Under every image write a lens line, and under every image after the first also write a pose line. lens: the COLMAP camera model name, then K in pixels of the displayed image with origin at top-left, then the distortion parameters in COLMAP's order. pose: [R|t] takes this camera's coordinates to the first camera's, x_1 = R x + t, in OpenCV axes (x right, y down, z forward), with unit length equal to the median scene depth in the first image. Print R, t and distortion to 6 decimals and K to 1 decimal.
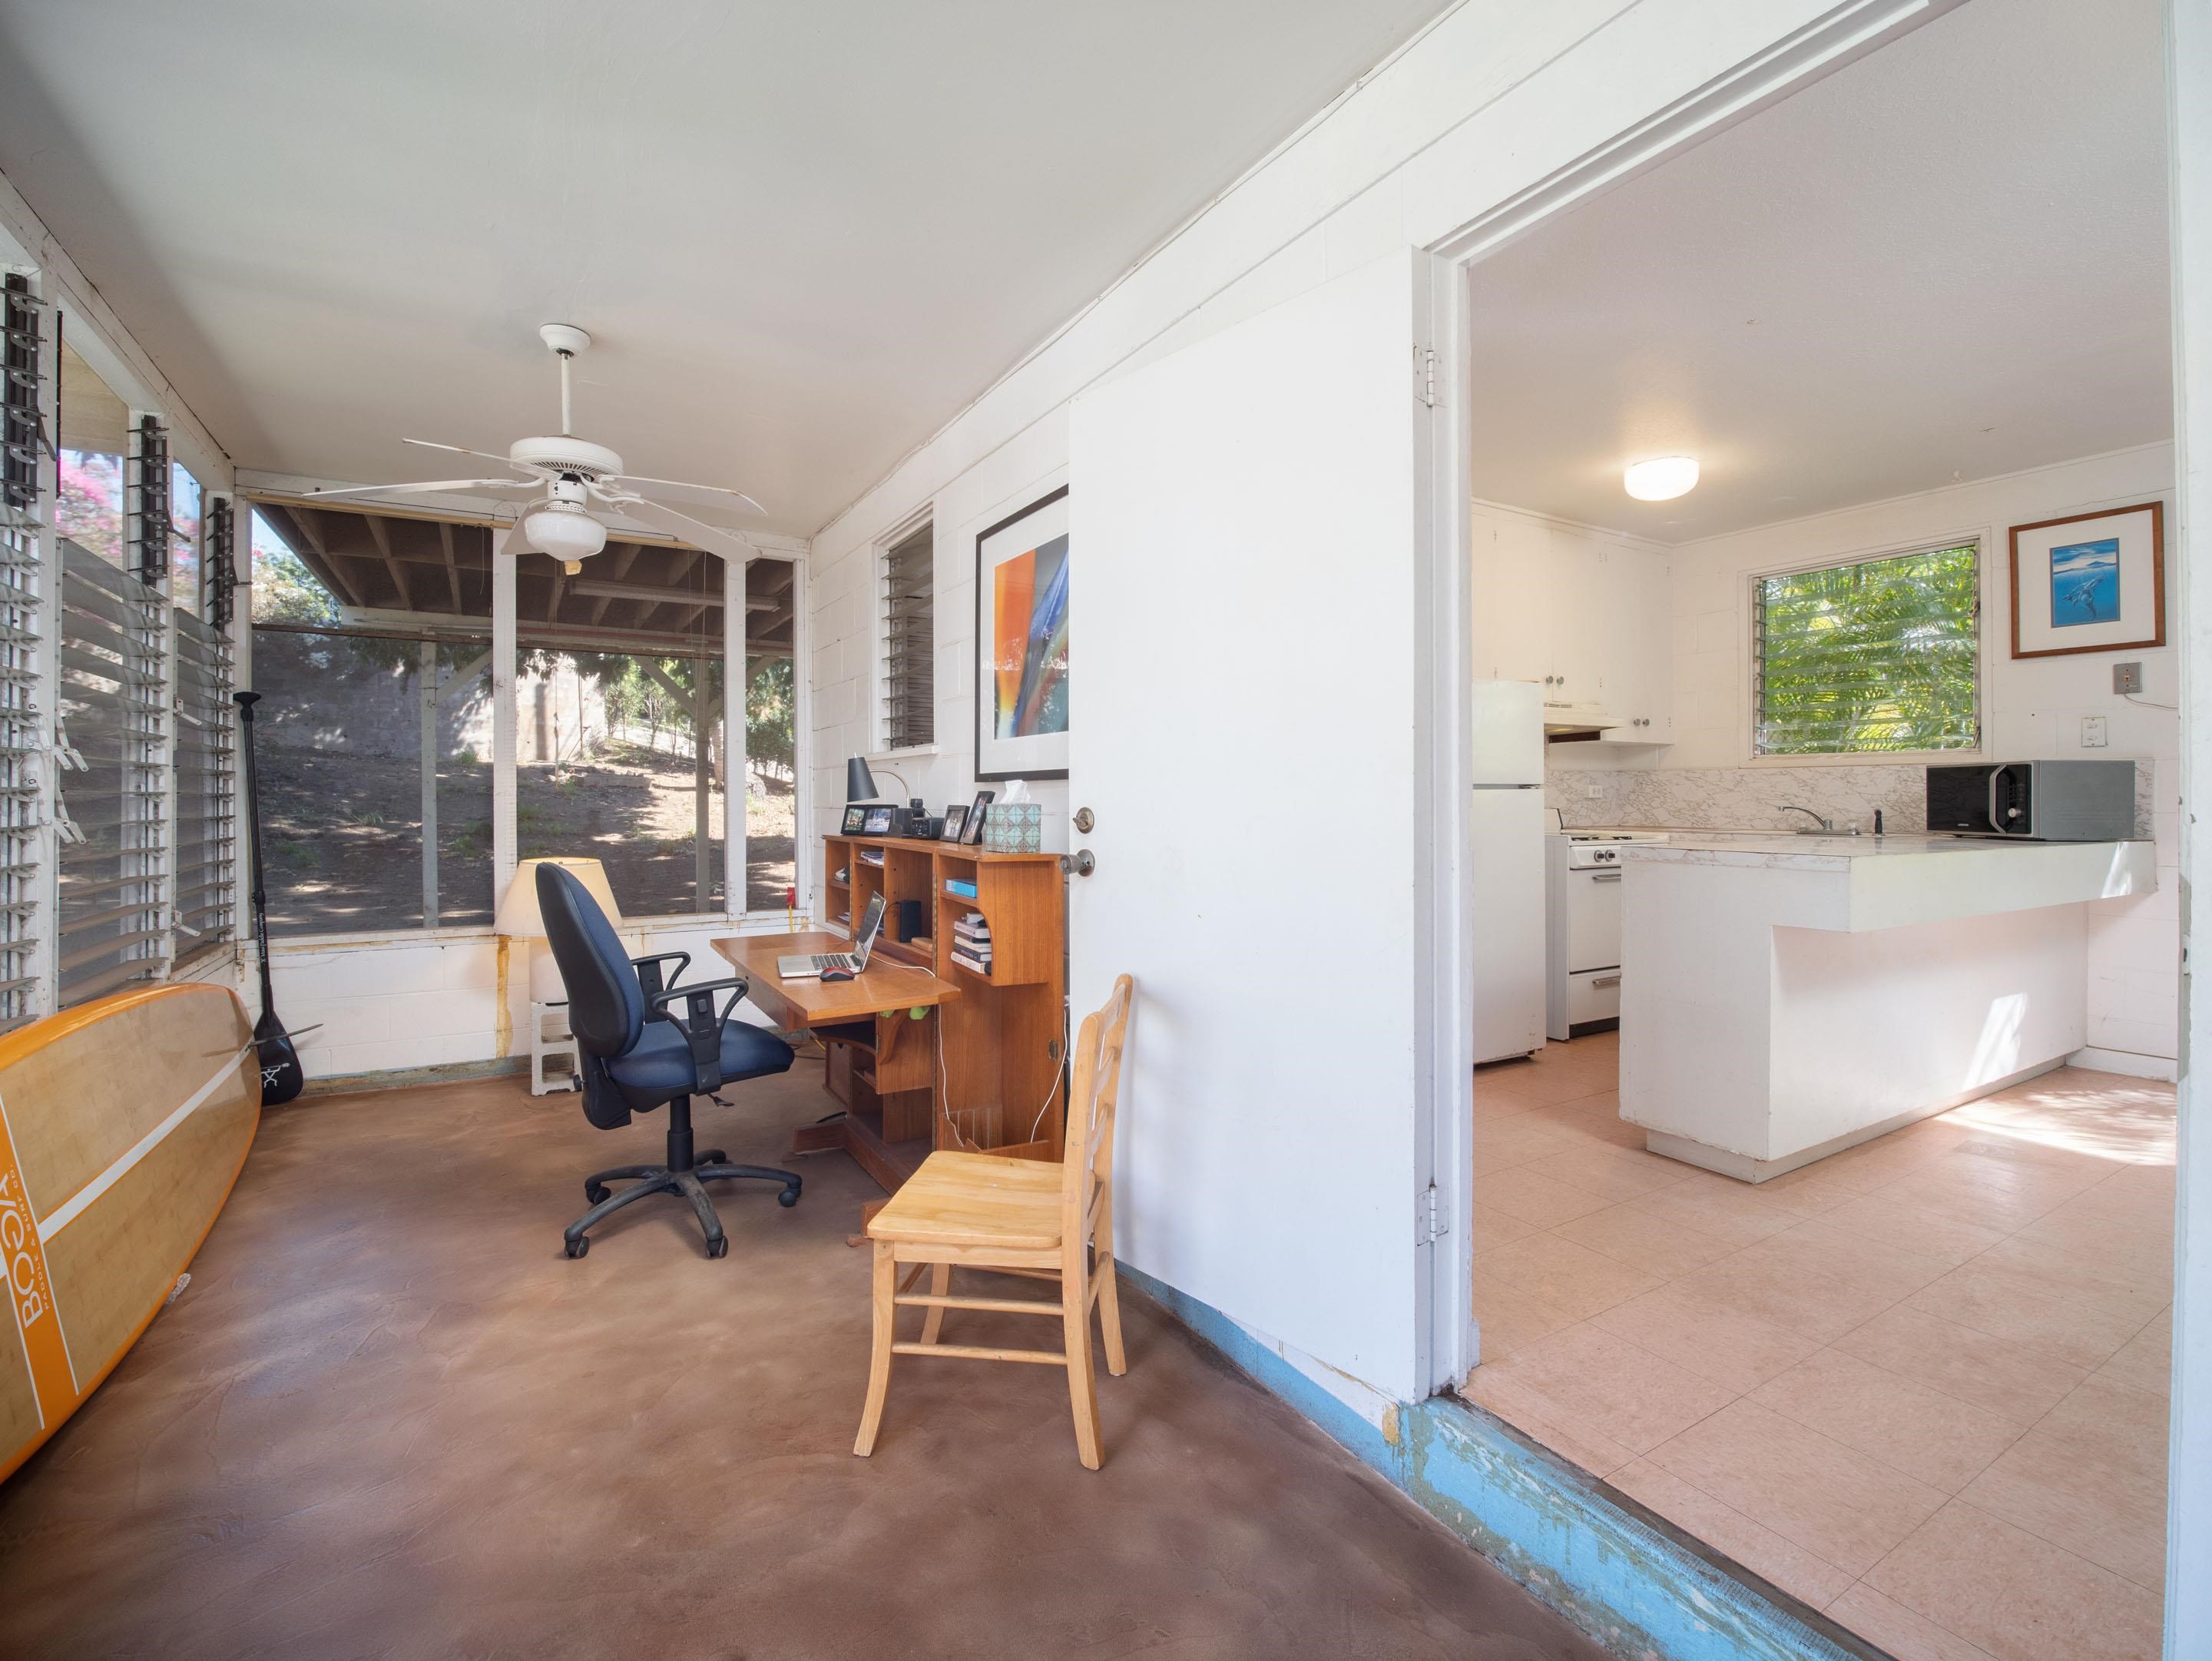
lens RADIAL K [[1023.1, 0, 1111.4], [0, 1023.1, 811.8], [0, 0, 1]] dist [0.000359, 0.000345]
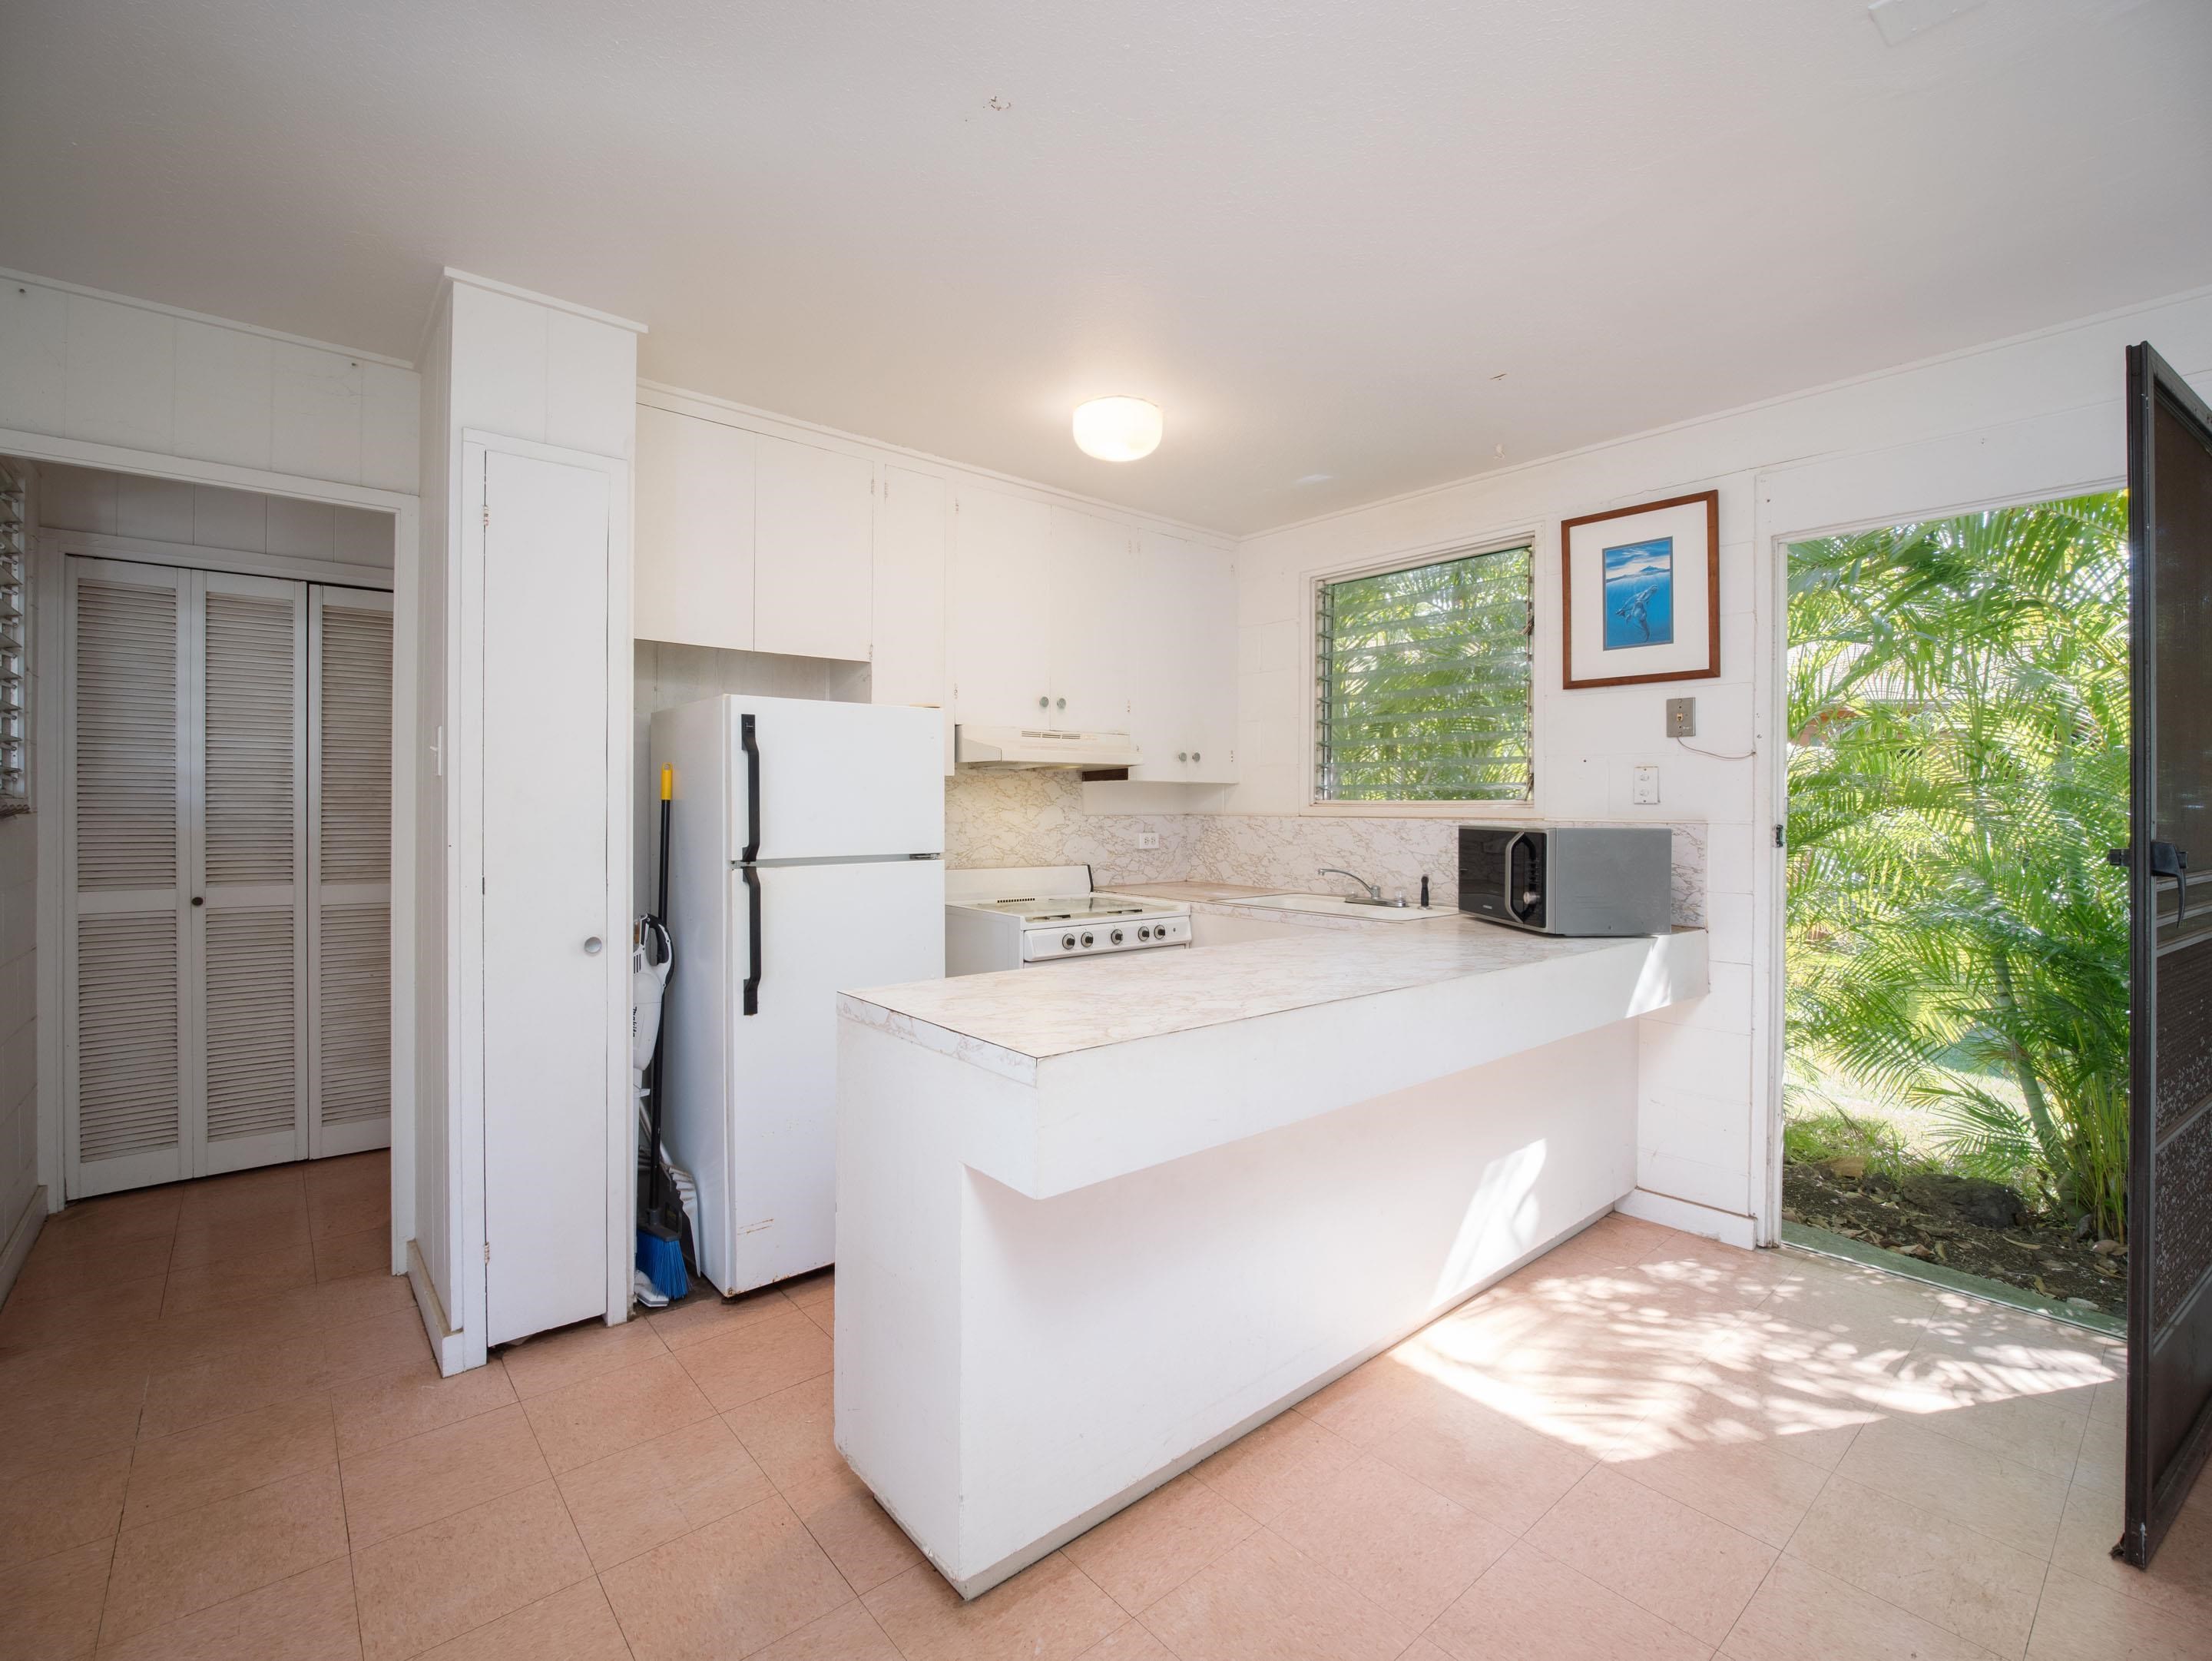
lens RADIAL K [[1004.7, 0, 1104.7], [0, 1004.7, 817.7], [0, 0, 1]] dist [0.000379, -0.000172]
pose [[0.988283, 0.002384, 0.152617, 0.420220], [-0.002547, 0.999996, 0.000873, -0.050947], [-0.152614, -0.001251, 0.988285, 0.295685]]
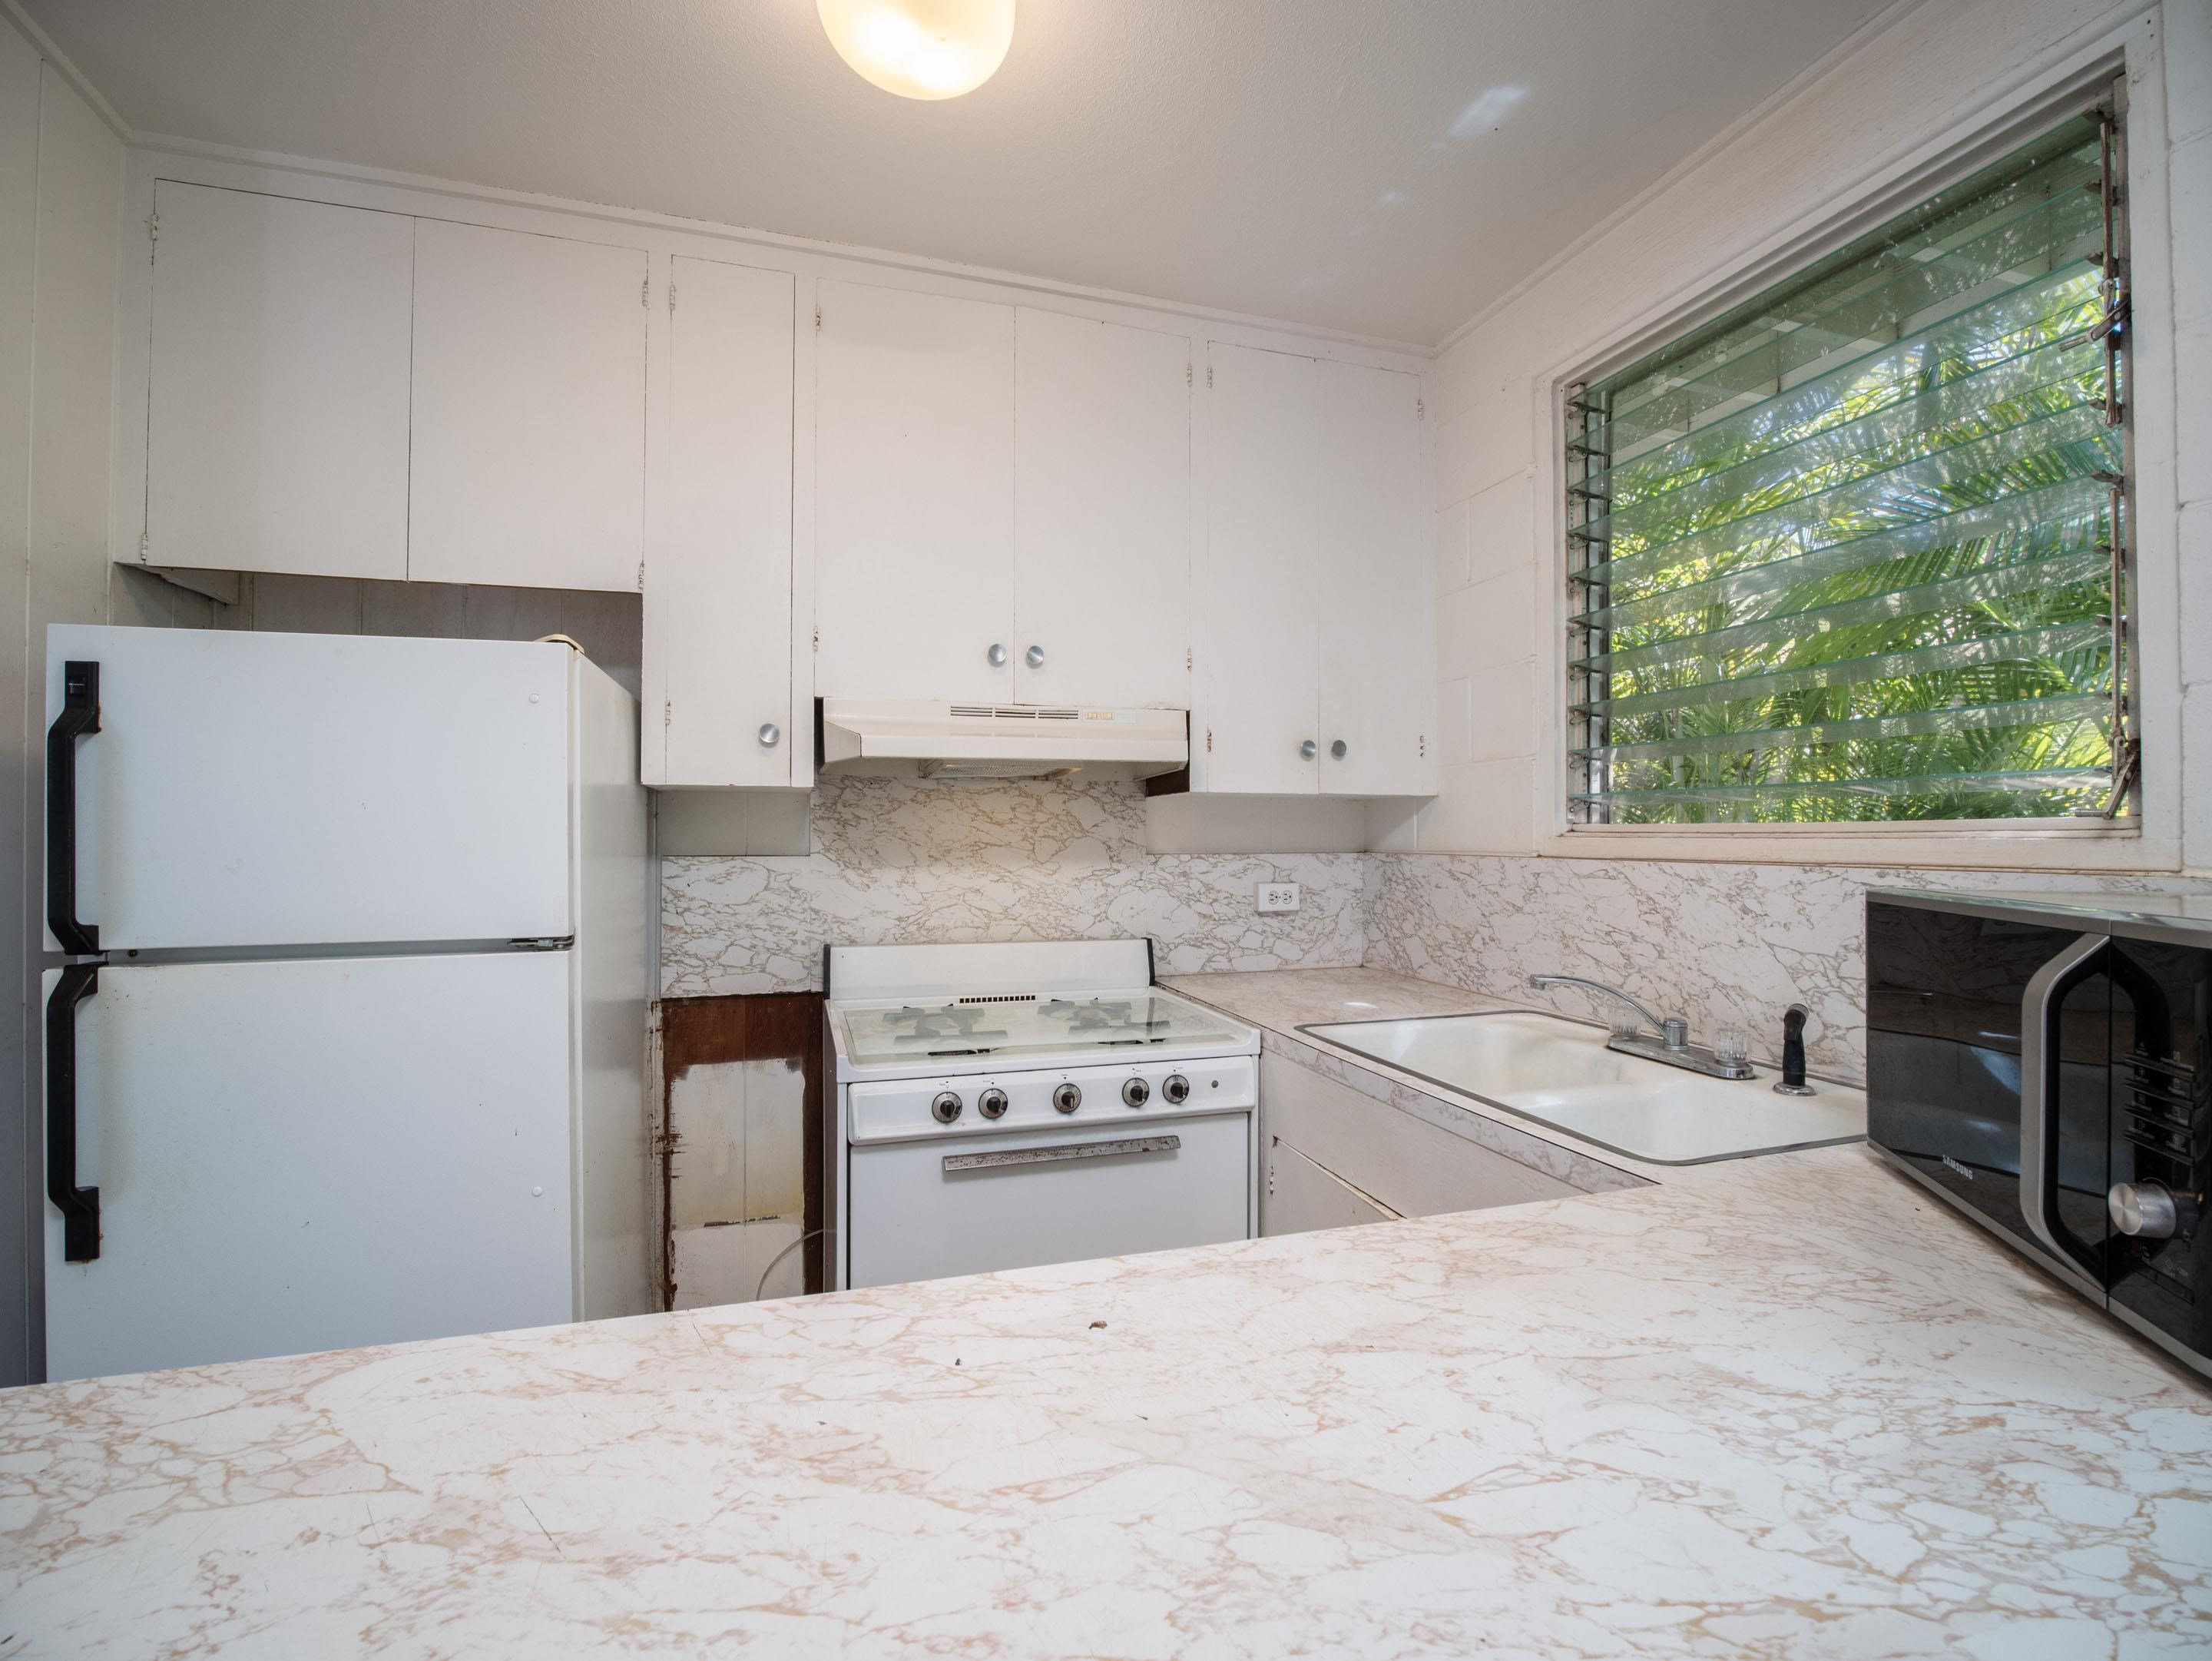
lens RADIAL K [[1028.7, 0, 1106.0], [0, 1028.7, 830.5], [0, 0, 1]] dist [-0.002357, -0.000345]
pose [[0.972497, -0.002514, -0.232900, 0.667813], [-0.000962, 0.999890, -0.014812, -0.057135], [0.232912, 0.014629, 0.972388, 0.691971]]
